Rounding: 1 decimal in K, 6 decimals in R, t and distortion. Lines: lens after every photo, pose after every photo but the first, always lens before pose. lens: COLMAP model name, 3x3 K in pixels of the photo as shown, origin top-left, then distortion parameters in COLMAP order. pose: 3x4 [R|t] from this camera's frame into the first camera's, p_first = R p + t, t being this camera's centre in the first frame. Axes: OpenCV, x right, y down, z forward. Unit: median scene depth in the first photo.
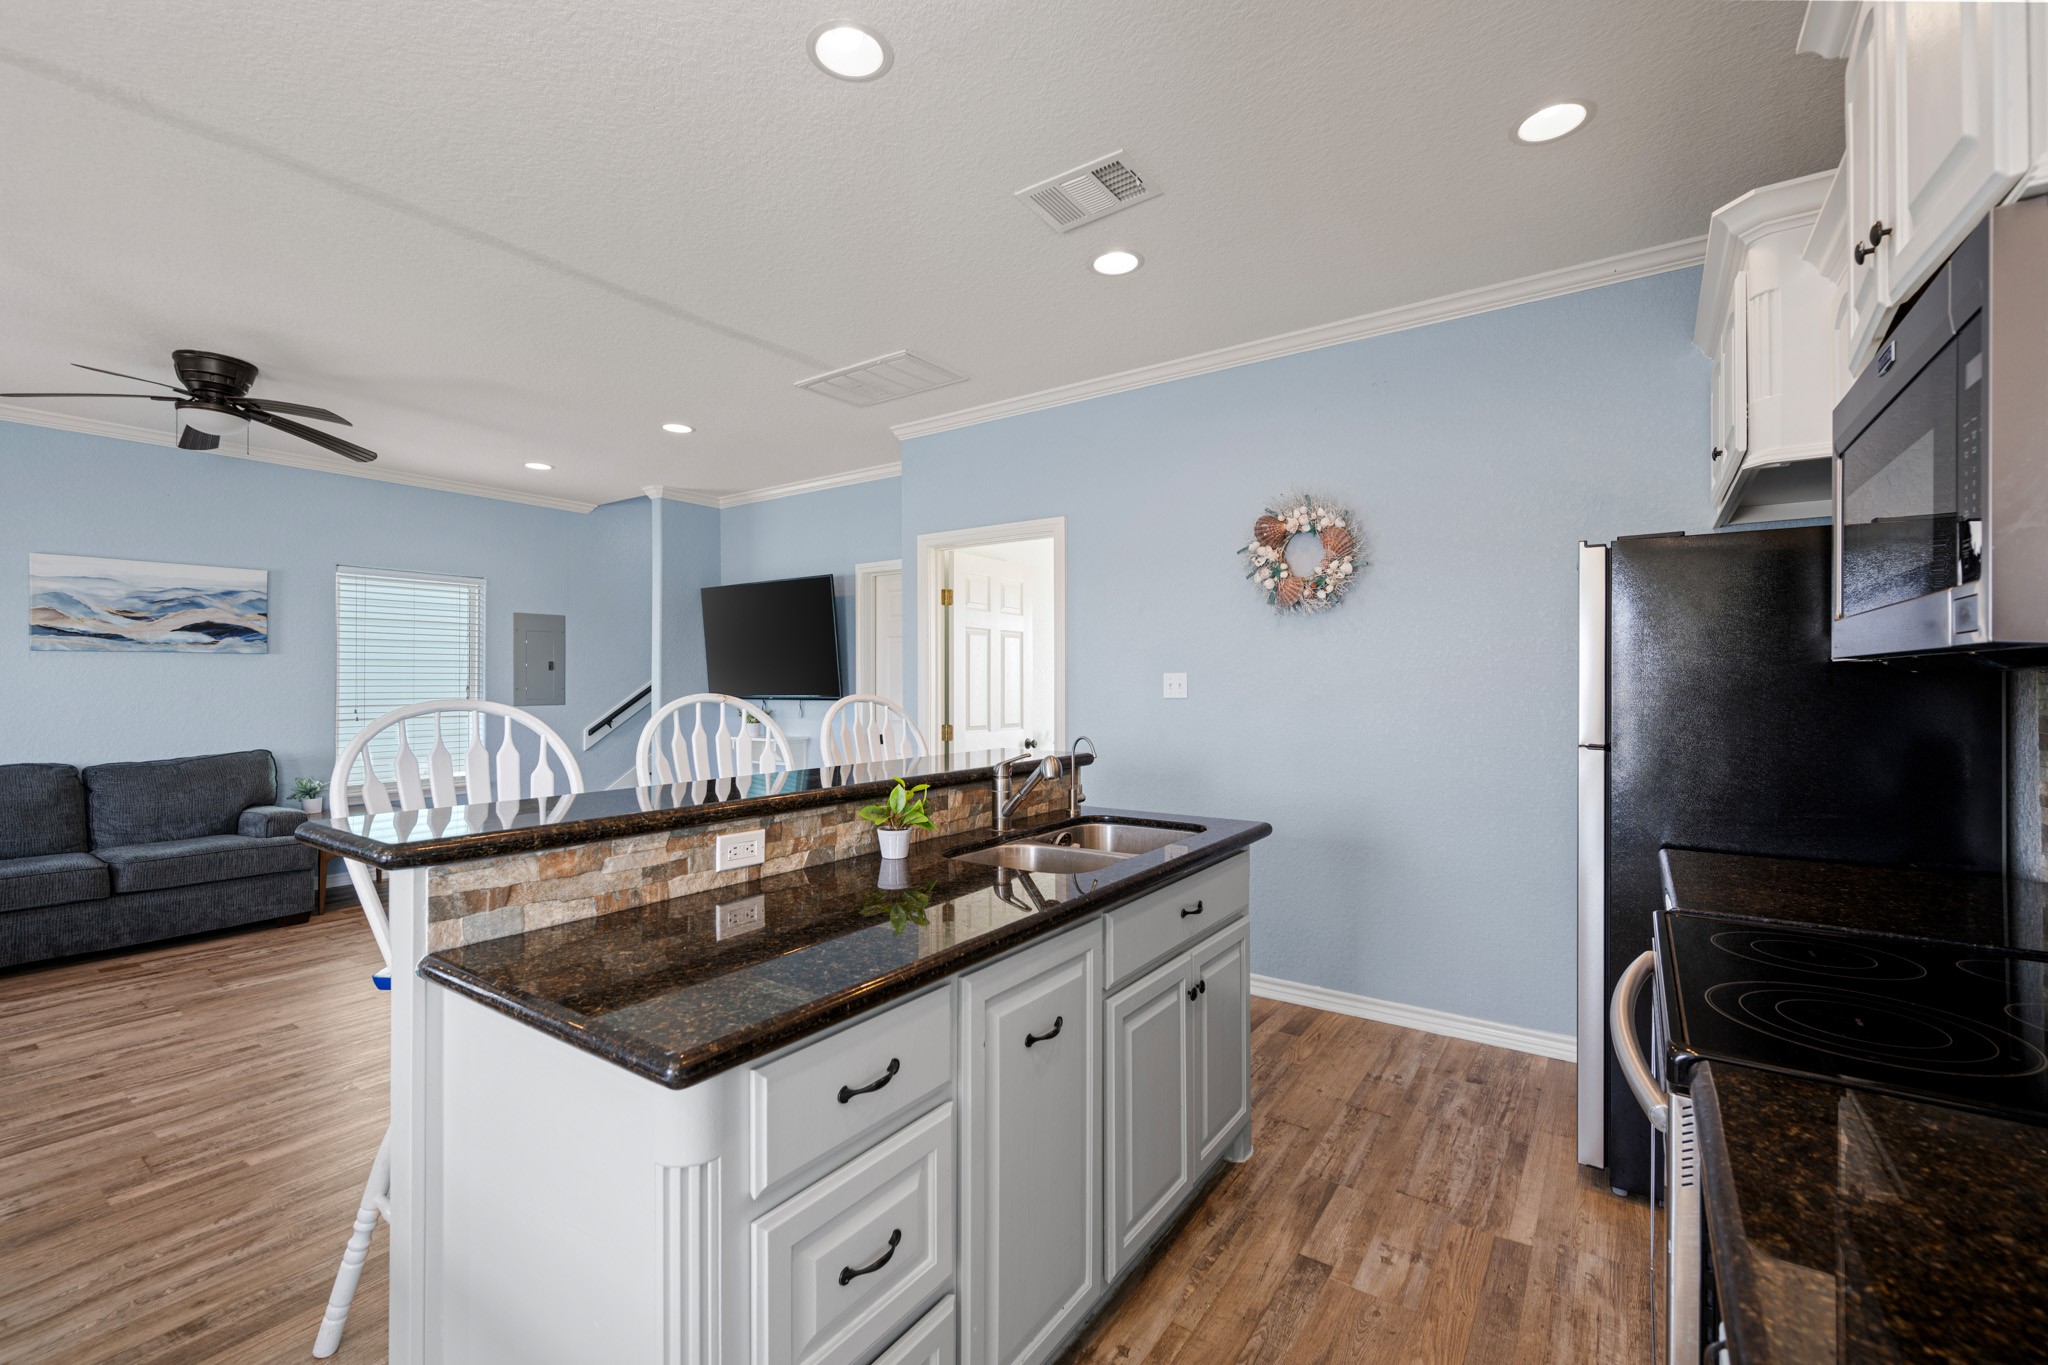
lens RADIAL K [[859.8, 0, 1016.9], [0, 859.8, 673.0], [0, 0, 1]] dist [0.001712, 0.000280]
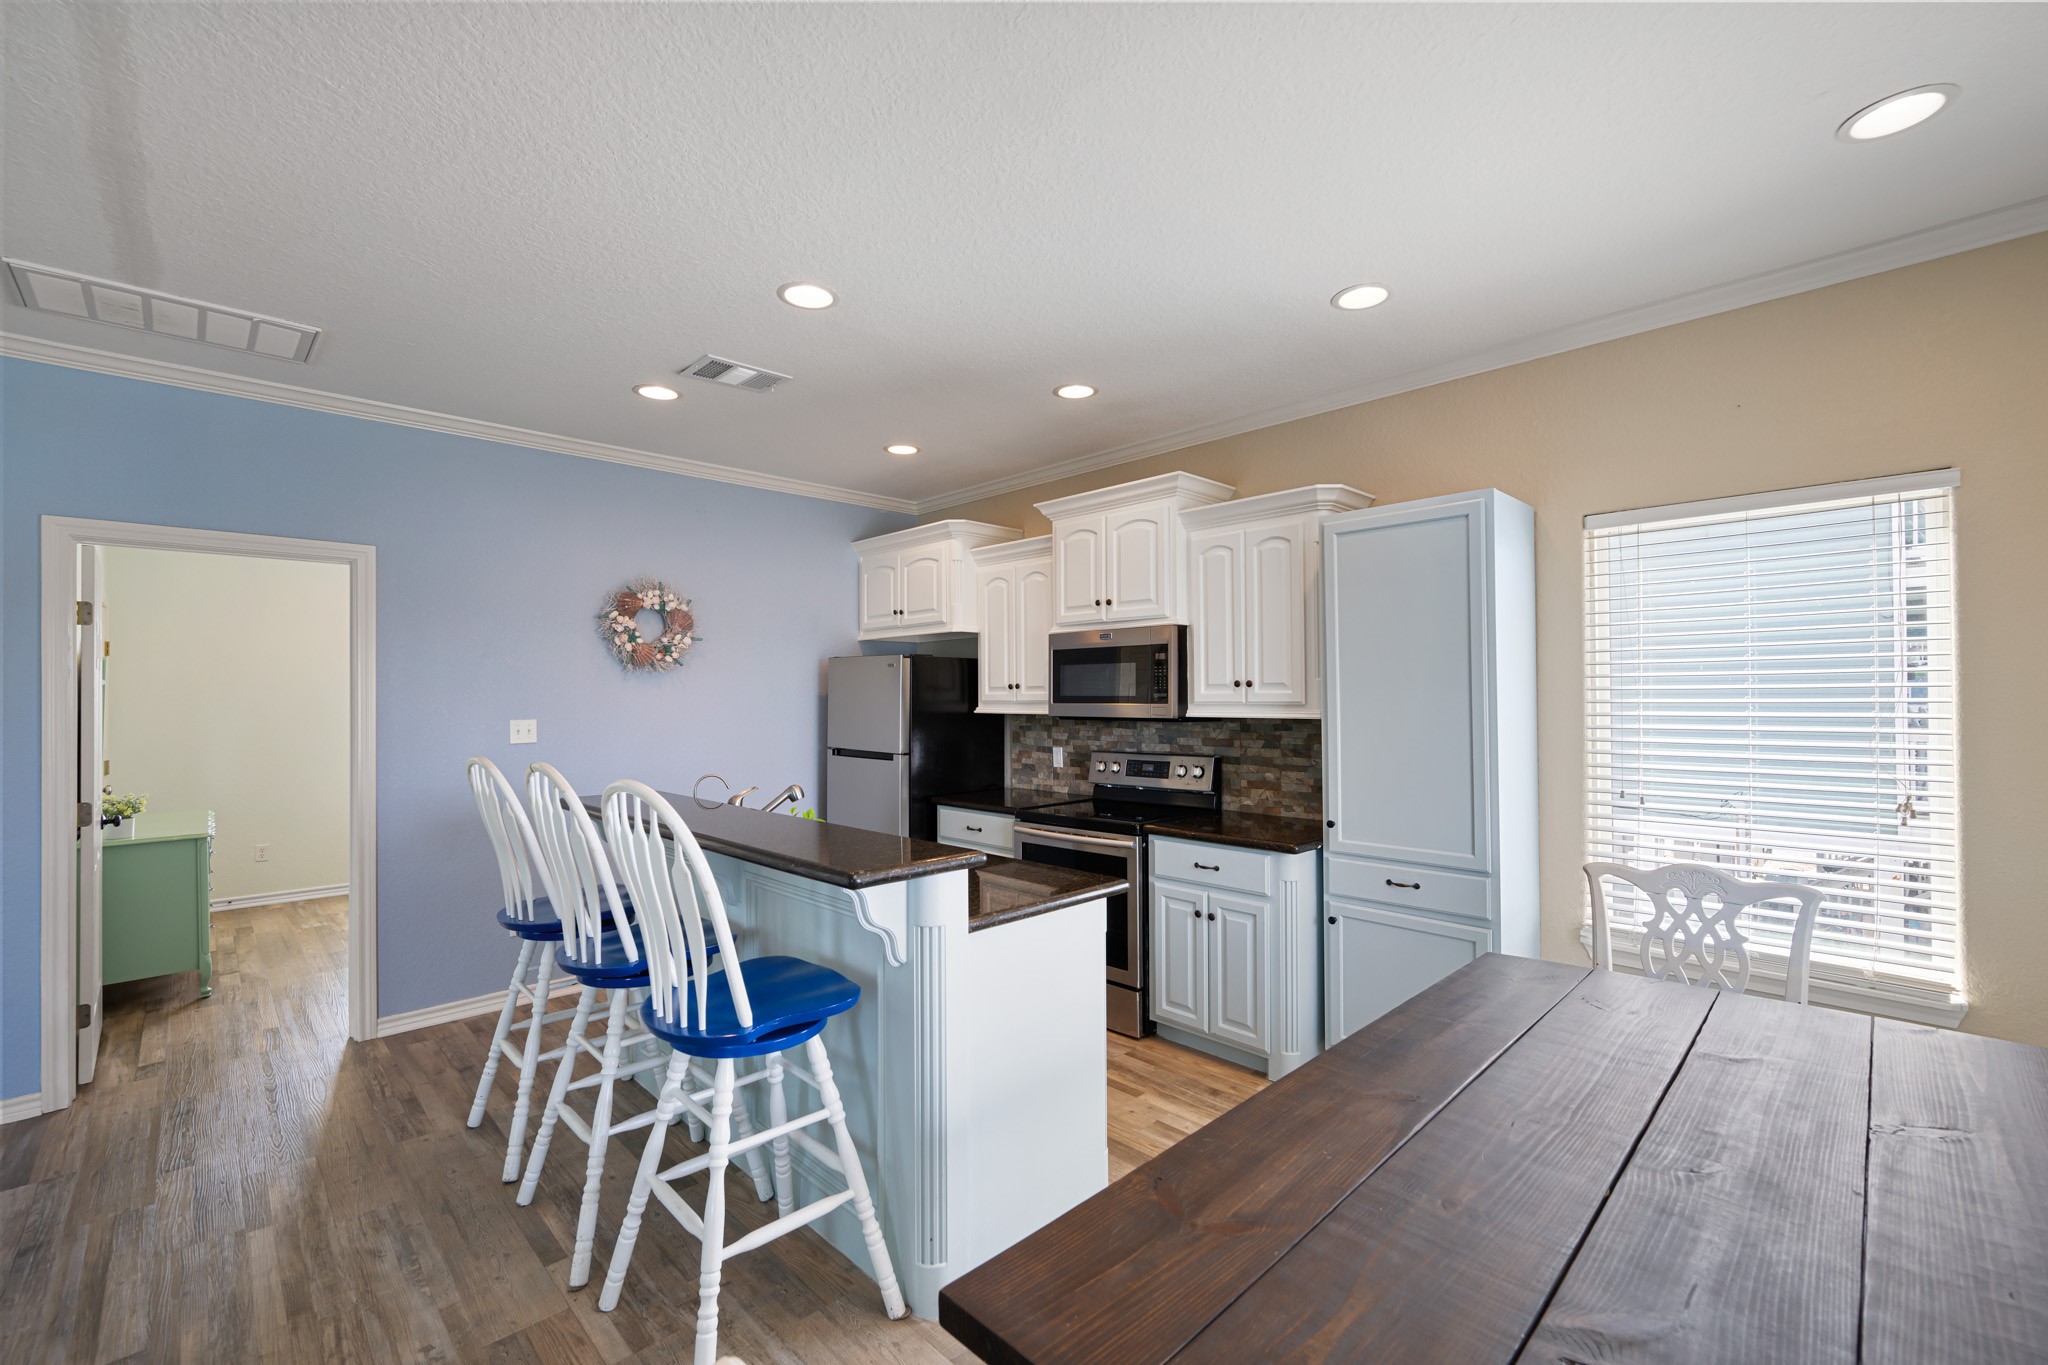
lens RADIAL K [[859.8, 0, 1019.4], [0, 859.8, 685.3], [0, 0, 1]] dist [0.001712, 0.000280]
pose [[0.182399, 0.012748, 0.983142, -0.832792], [-0.002475, 0.999919, -0.012507, -0.033971], [-0.983222, -0.000152, 0.182415, 0.217659]]
